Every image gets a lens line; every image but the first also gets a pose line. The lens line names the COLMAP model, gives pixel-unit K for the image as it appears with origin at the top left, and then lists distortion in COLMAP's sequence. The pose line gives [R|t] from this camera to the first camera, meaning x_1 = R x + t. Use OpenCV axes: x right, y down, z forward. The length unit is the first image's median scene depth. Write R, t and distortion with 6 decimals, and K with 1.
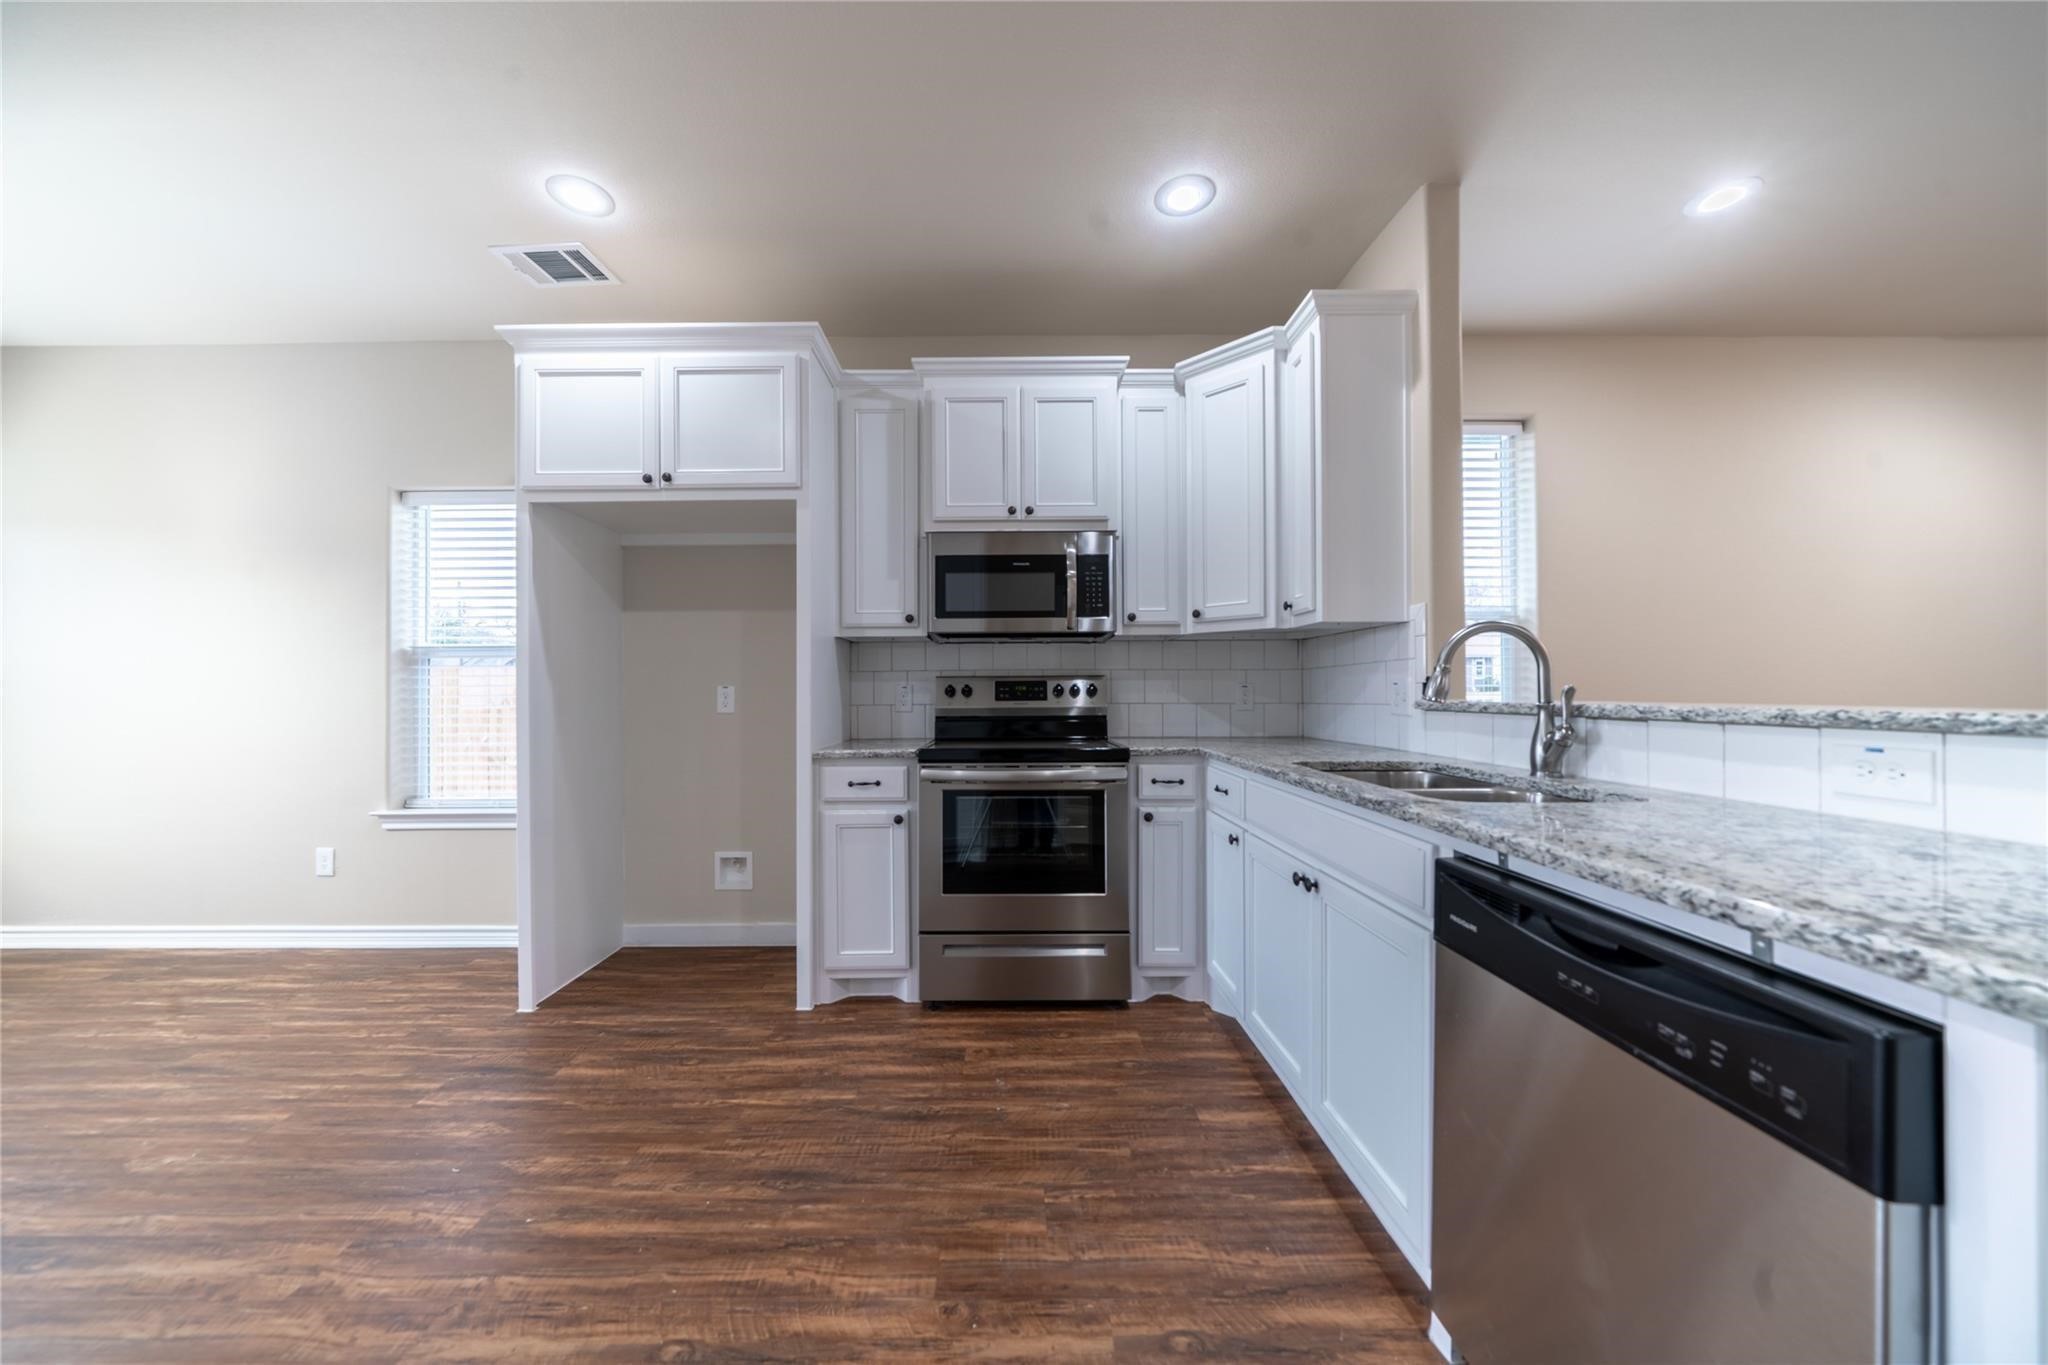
lens RADIAL K [[694.1, 0, 1006.7], [0, 694.1, 687.6], [0, 0, 1]] dist [-0.008147, 0.001015]
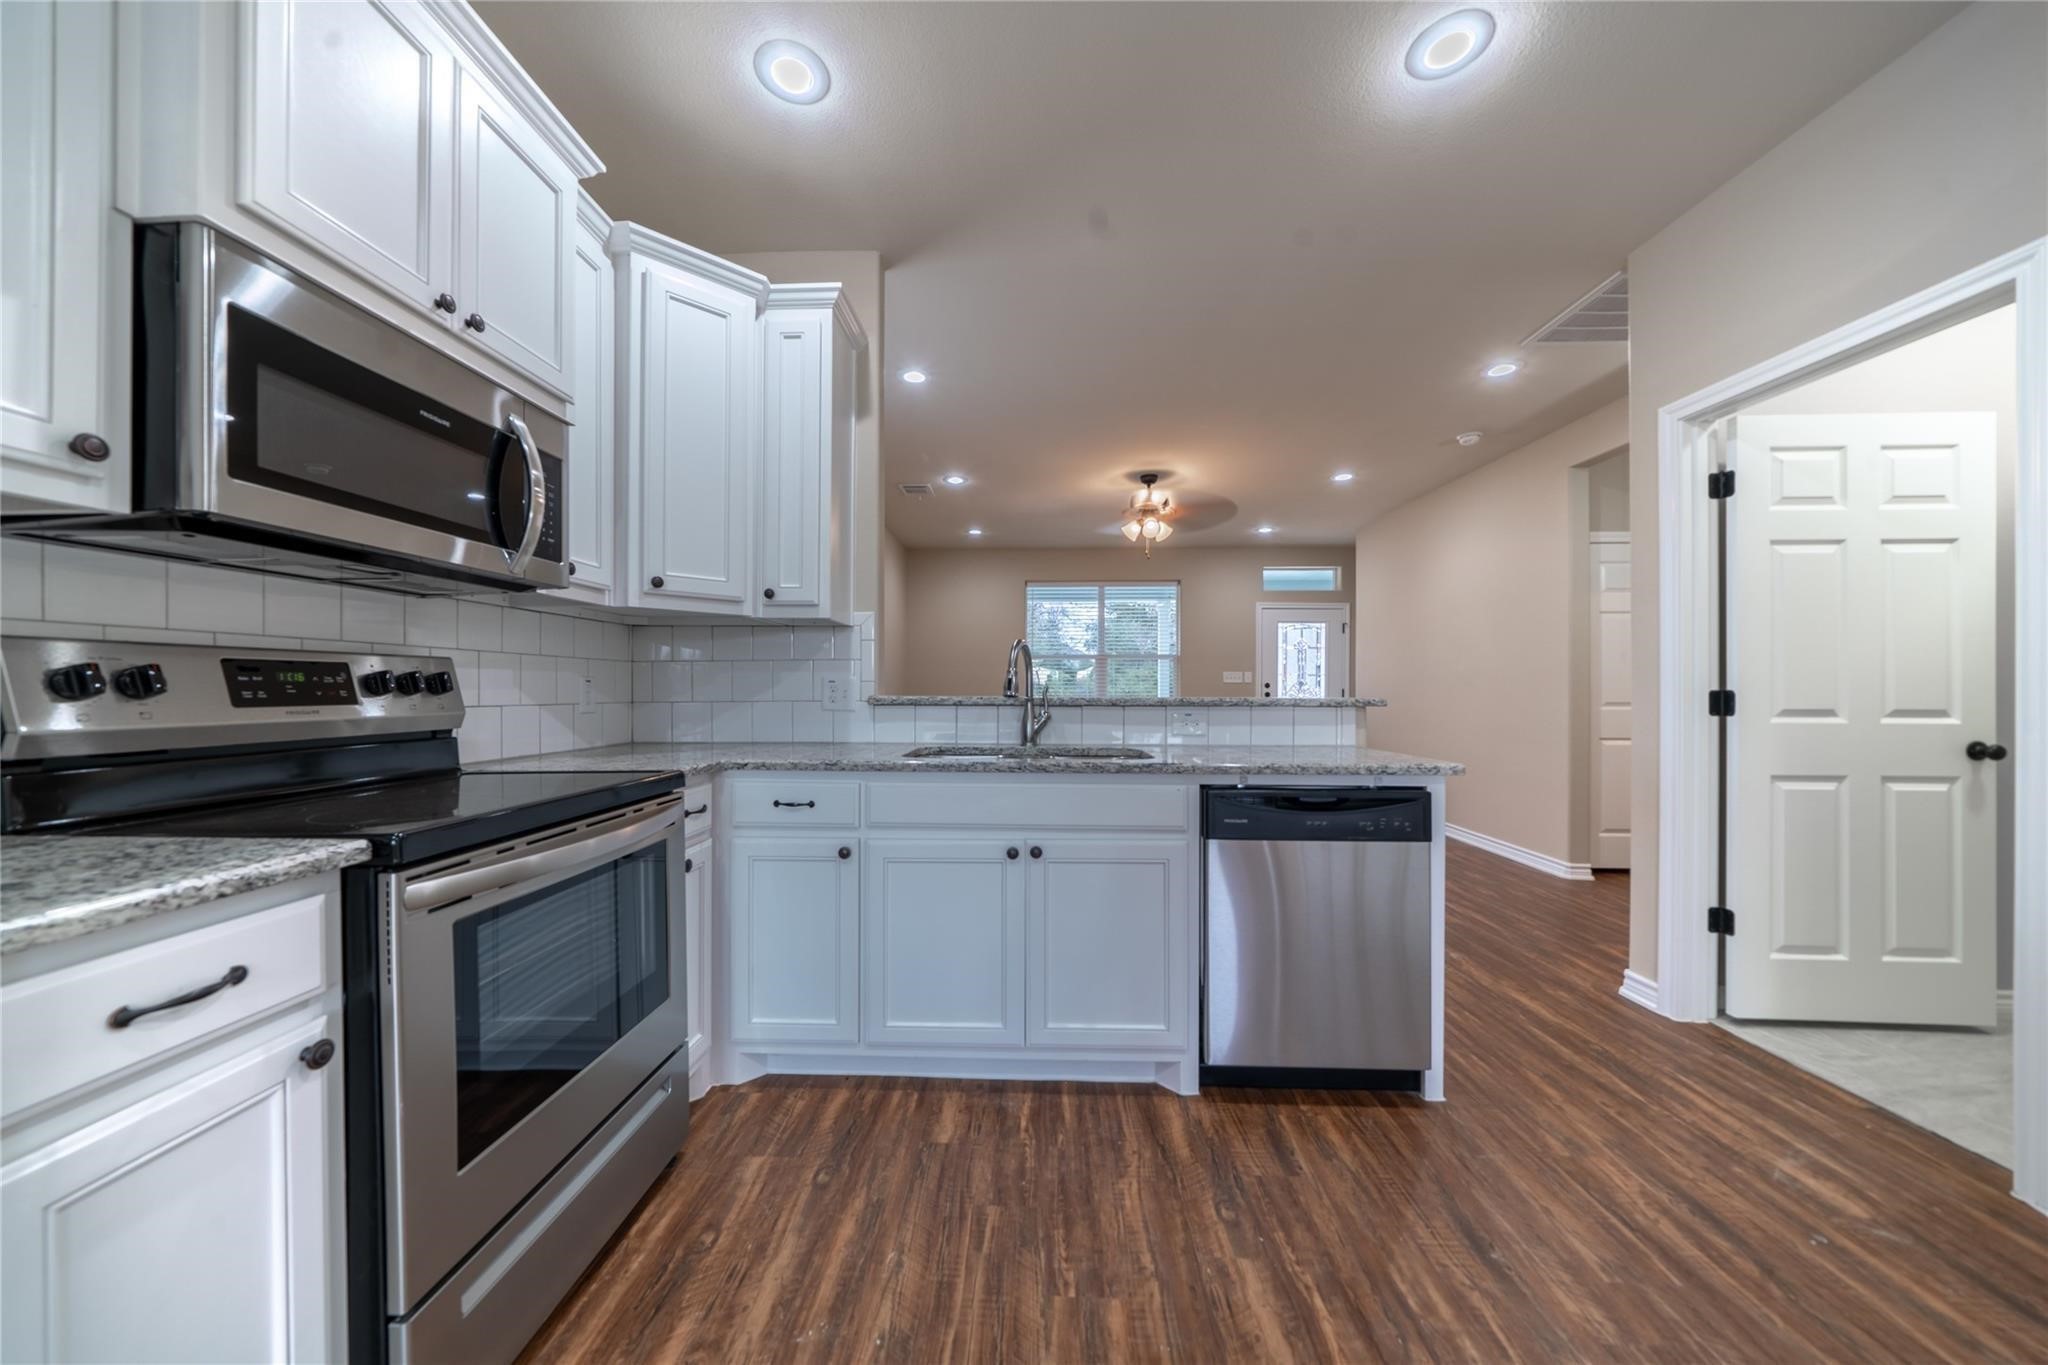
lens RADIAL K [[694.1, 0, 1007.4], [0, 694.1, 687.3], [0, 0, 1]] dist [-0.008147, 0.001015]
pose [[0.042754, 0.006519, 0.999064, -0.536704], [-0.009780, 0.999934, -0.006106, 0.007434], [-0.999038, -0.009510, 0.042815, 0.716138]]
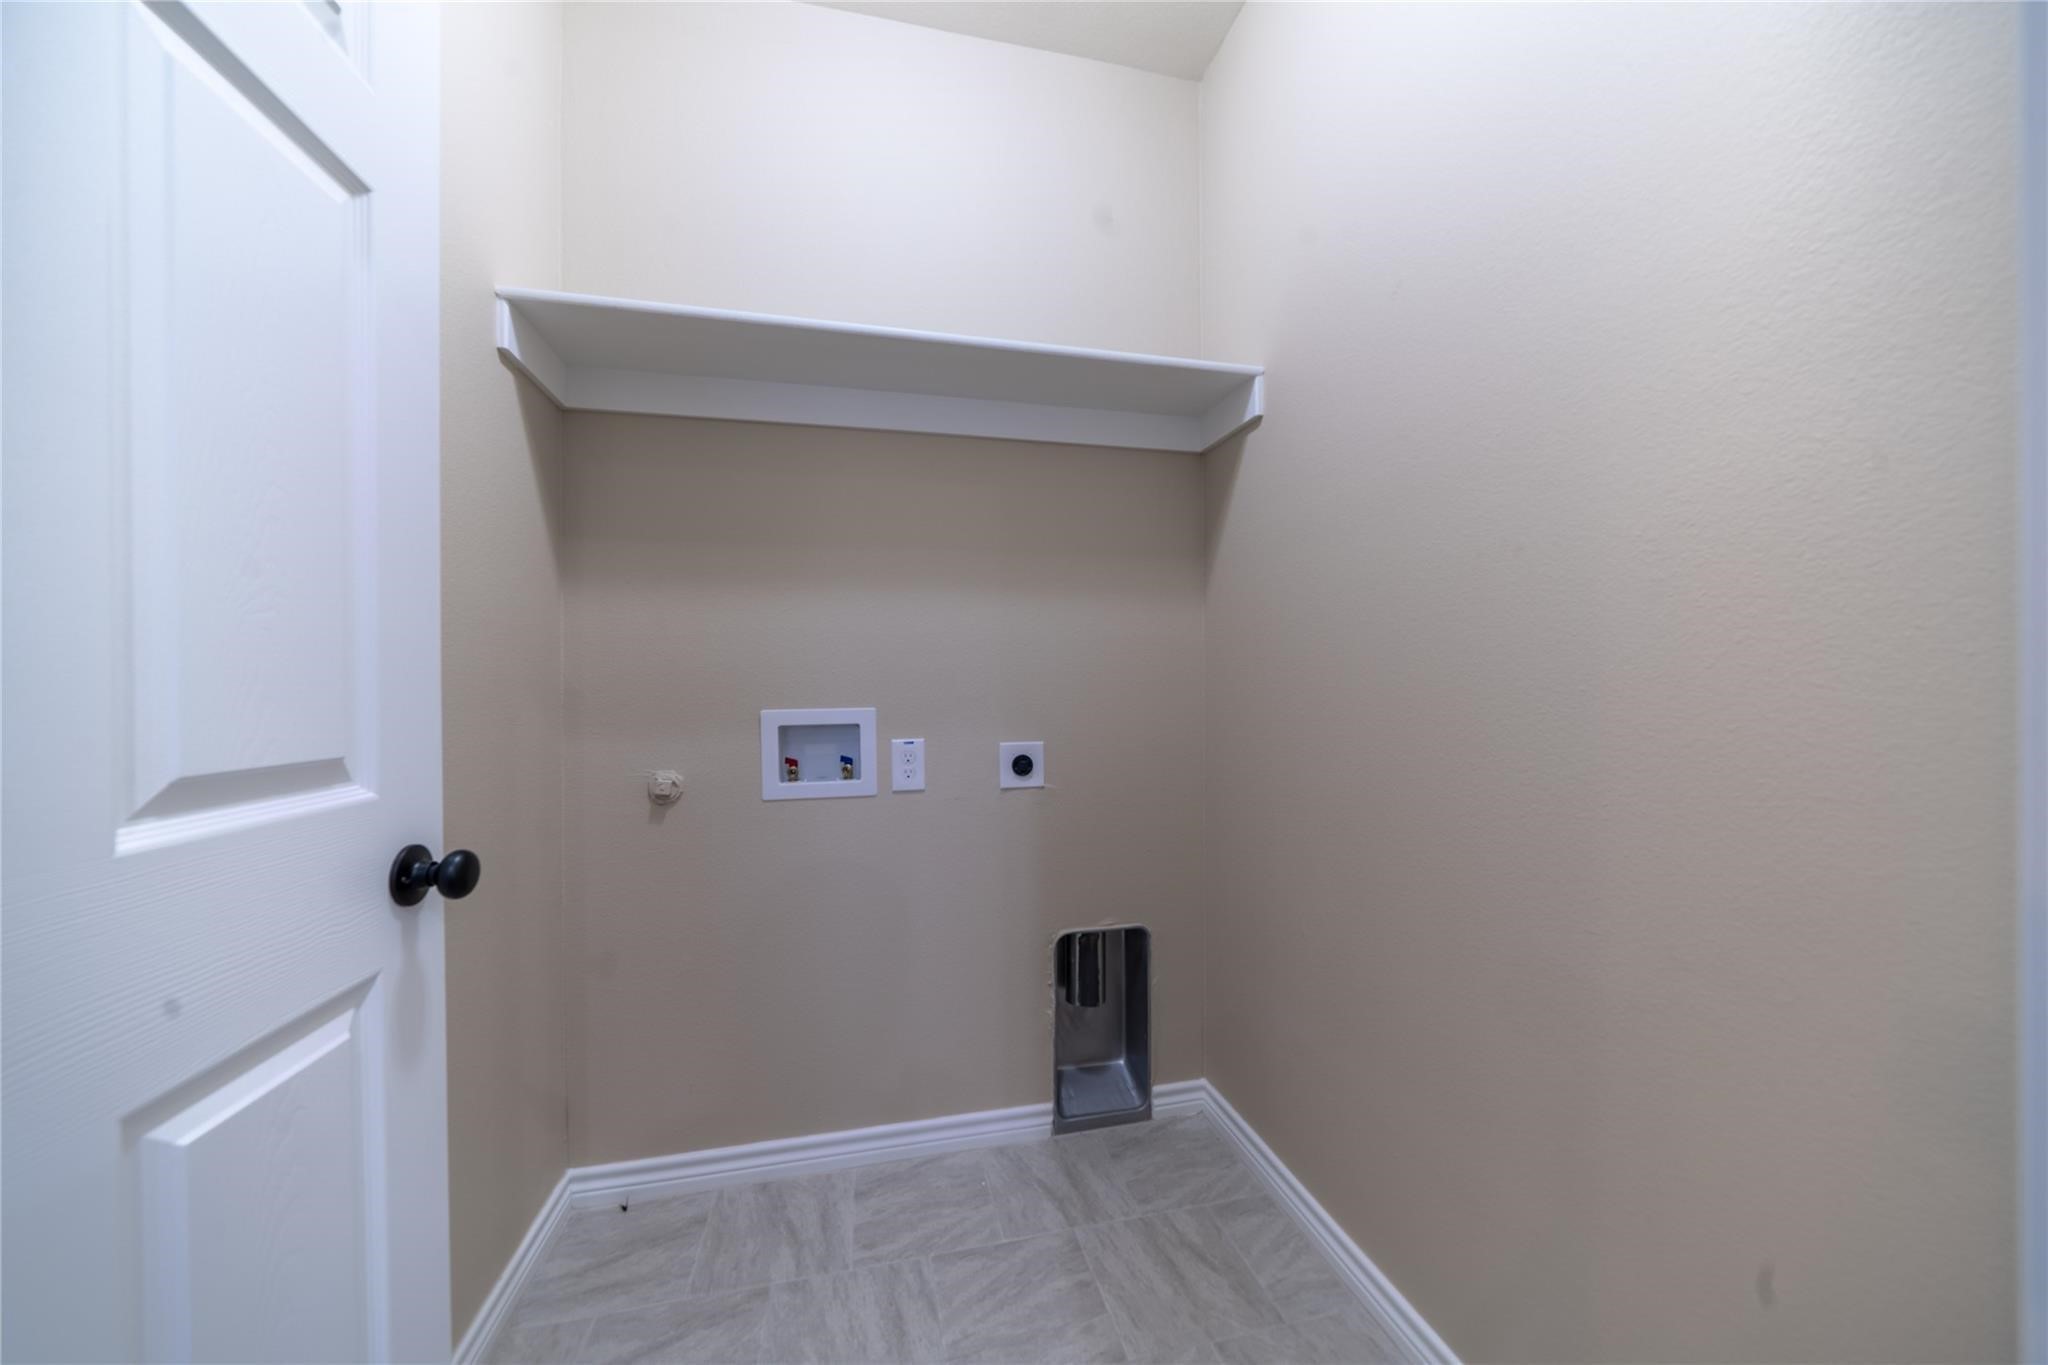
lens RADIAL K [[694.1, 0, 1017.1], [0, 694.1, 692.4], [0, 0, 1]] dist [-0.008147, 0.001015]
pose [[-0.972101, 0.008258, -0.234419, 0.316592], [0.010743, 0.999899, -0.009323, -0.001075], [0.234318, -0.011581, -0.972091, -0.264254]]
